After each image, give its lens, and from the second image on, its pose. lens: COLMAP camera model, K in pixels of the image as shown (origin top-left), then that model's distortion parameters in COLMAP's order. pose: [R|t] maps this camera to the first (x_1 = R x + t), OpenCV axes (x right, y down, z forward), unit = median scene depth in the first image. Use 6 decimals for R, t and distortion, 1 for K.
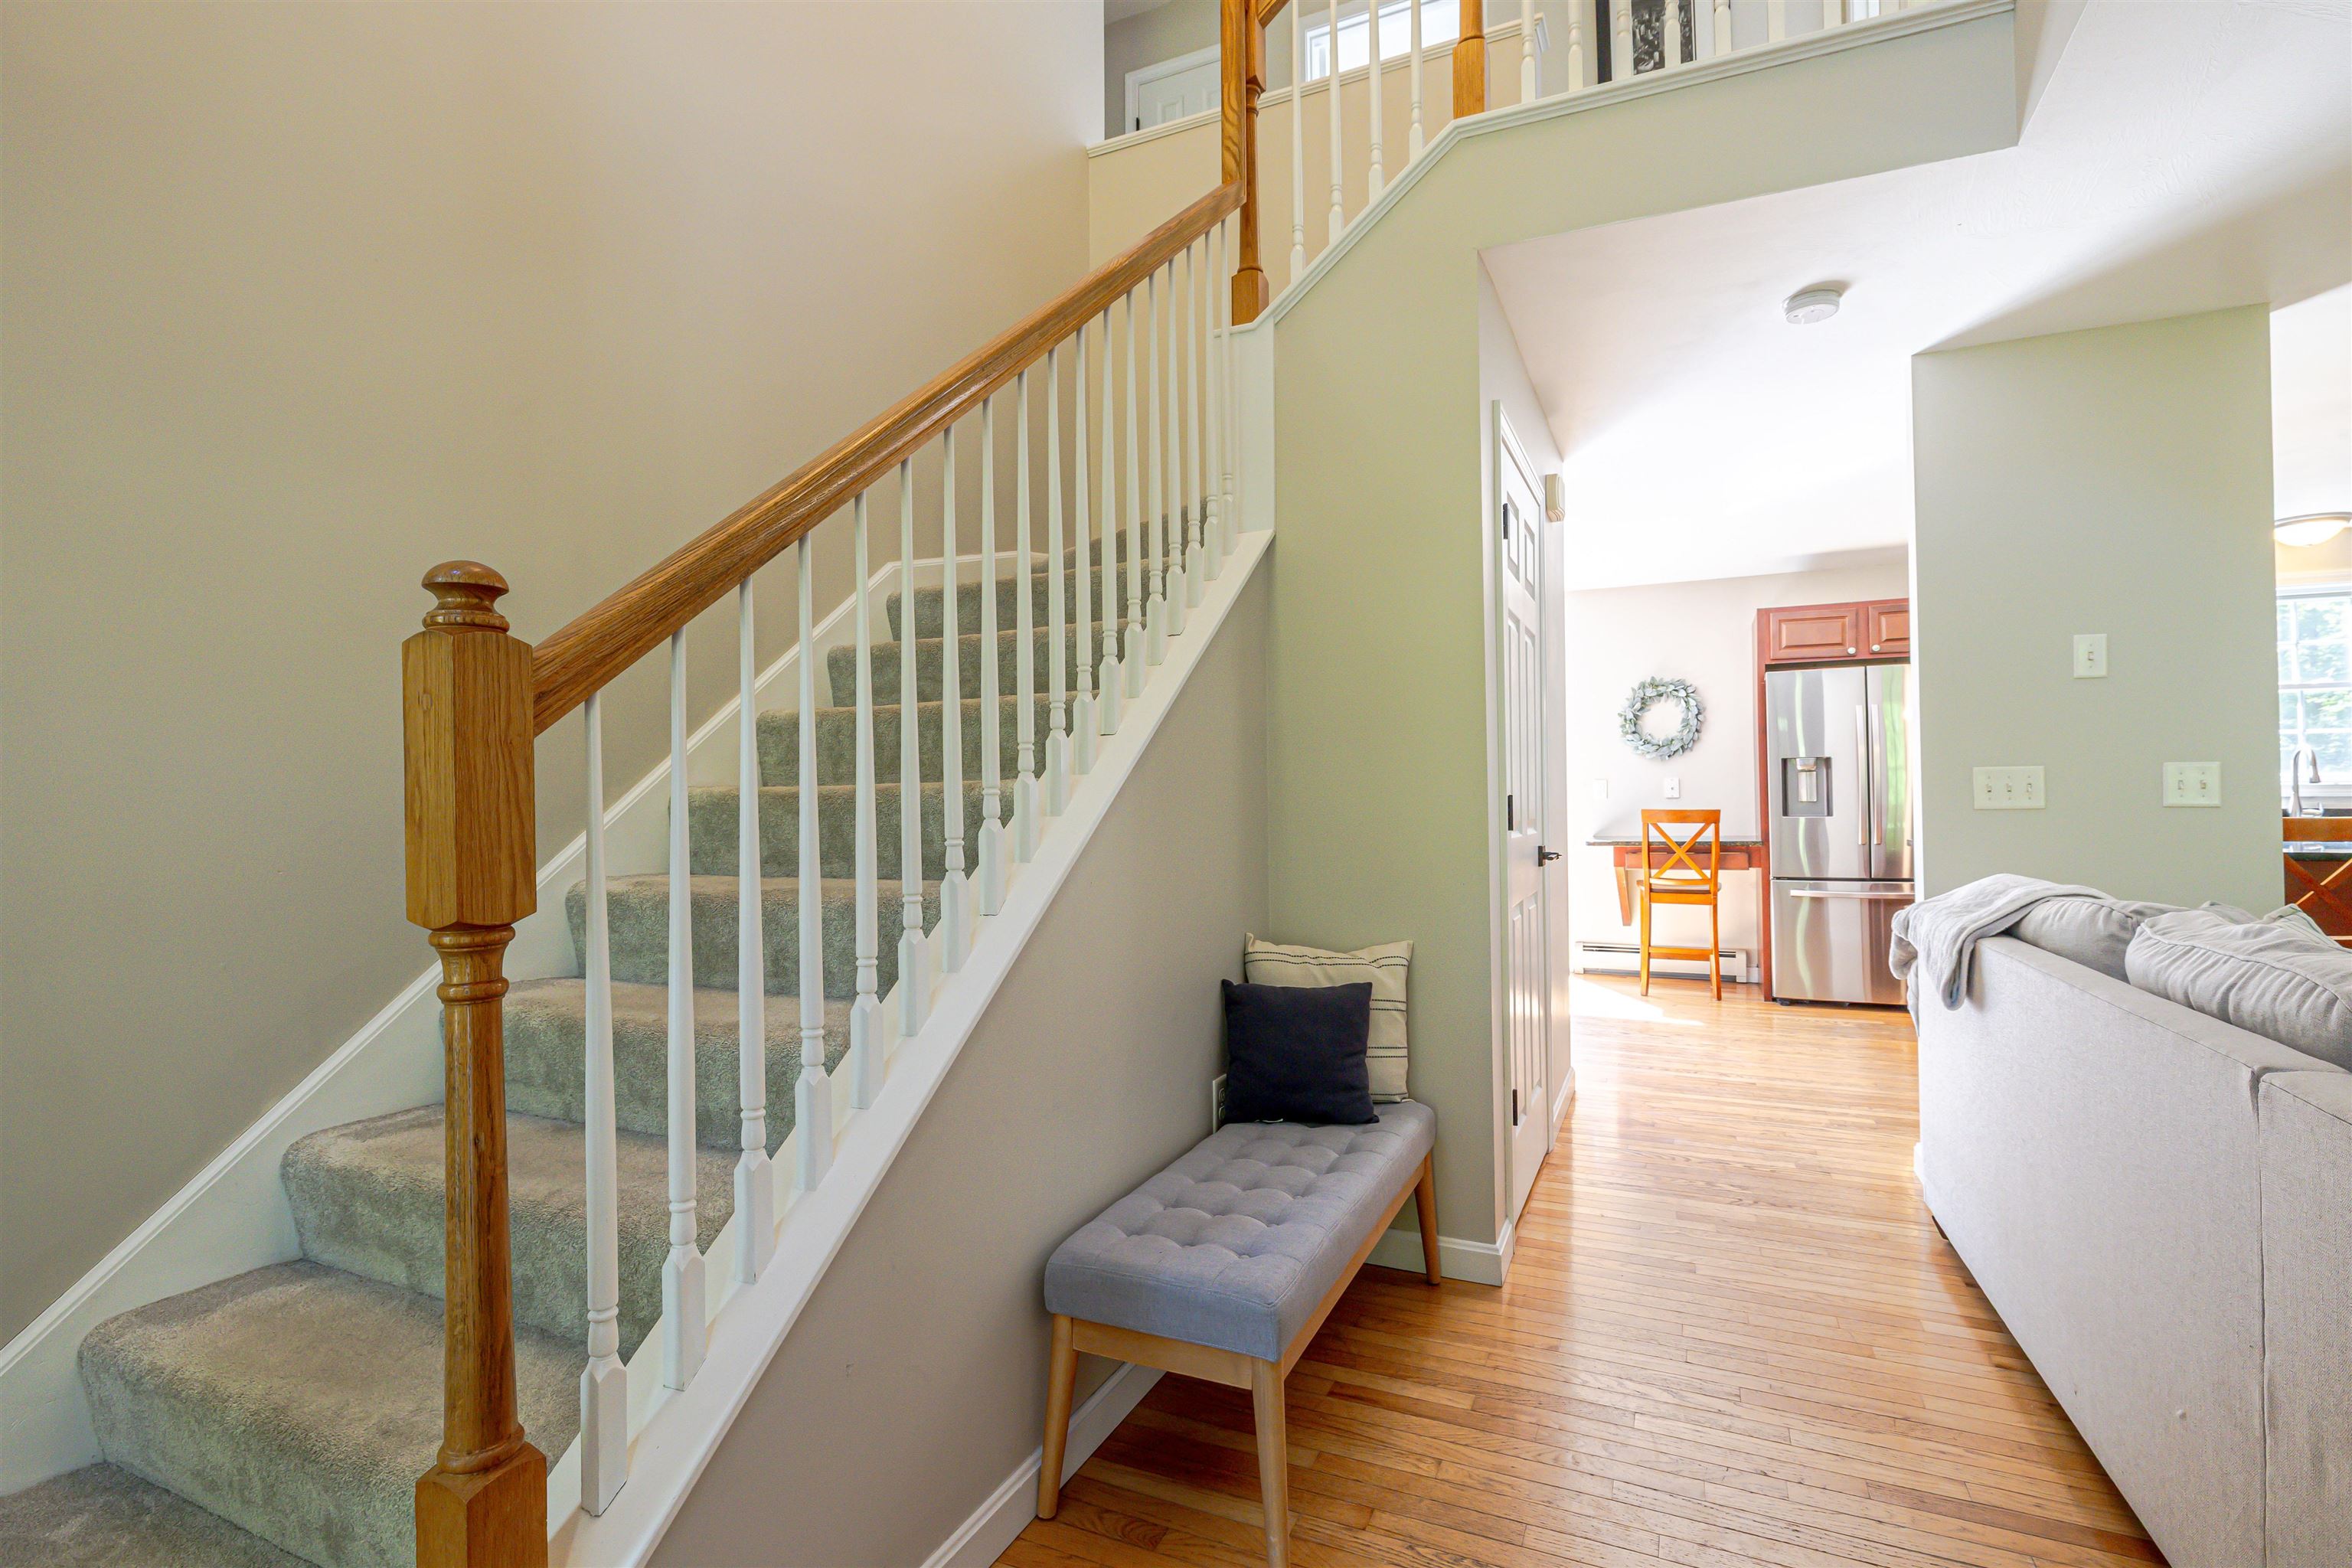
lens RADIAL K [[1098.4, 0, 1173.5], [0, 1098.4, 779.4], [0, 0, 1]] dist [-0.010399, 0.001061]
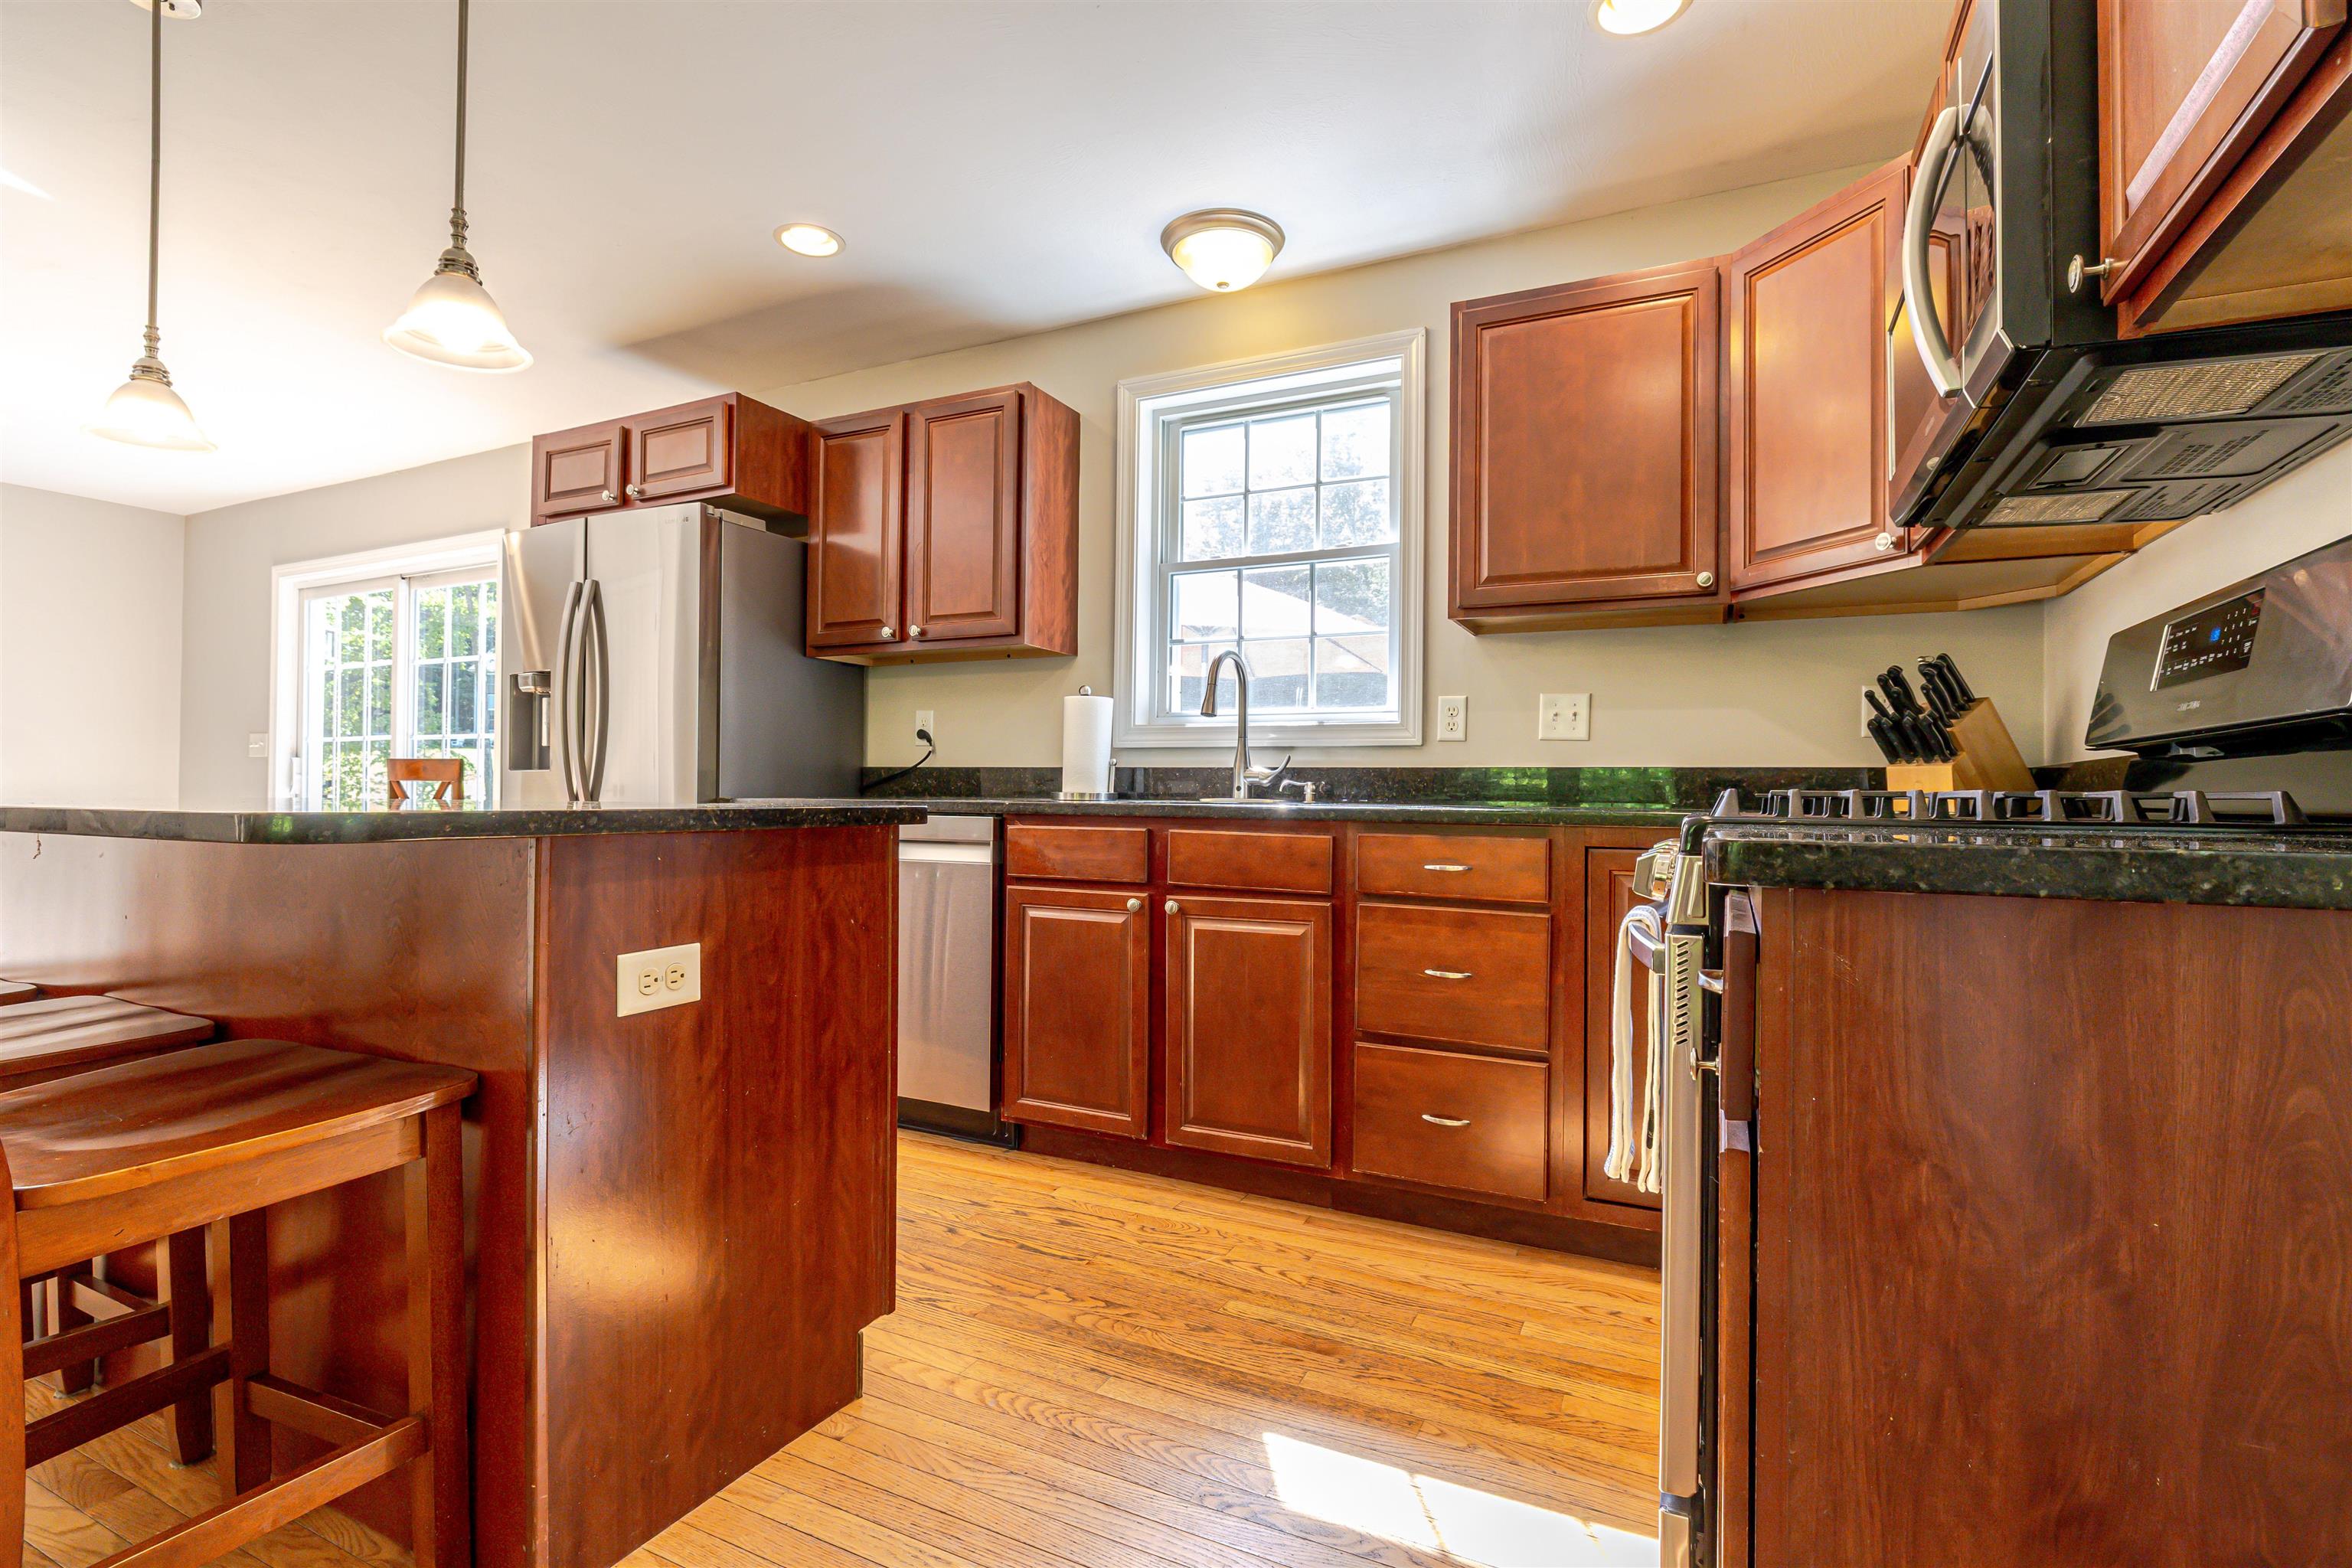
lens RADIAL K [[1100.1, 0, 1170.1], [0, 1100.1, 784.9], [0, 0, 1]] dist [-0.006985, -0.000145]
pose [[0.999680, 0.016468, -0.019228, 0.820481], [-0.016332, 0.999841, 0.007171, 0.028278], [0.019343, -0.006855, 0.999789, 0.344657]]
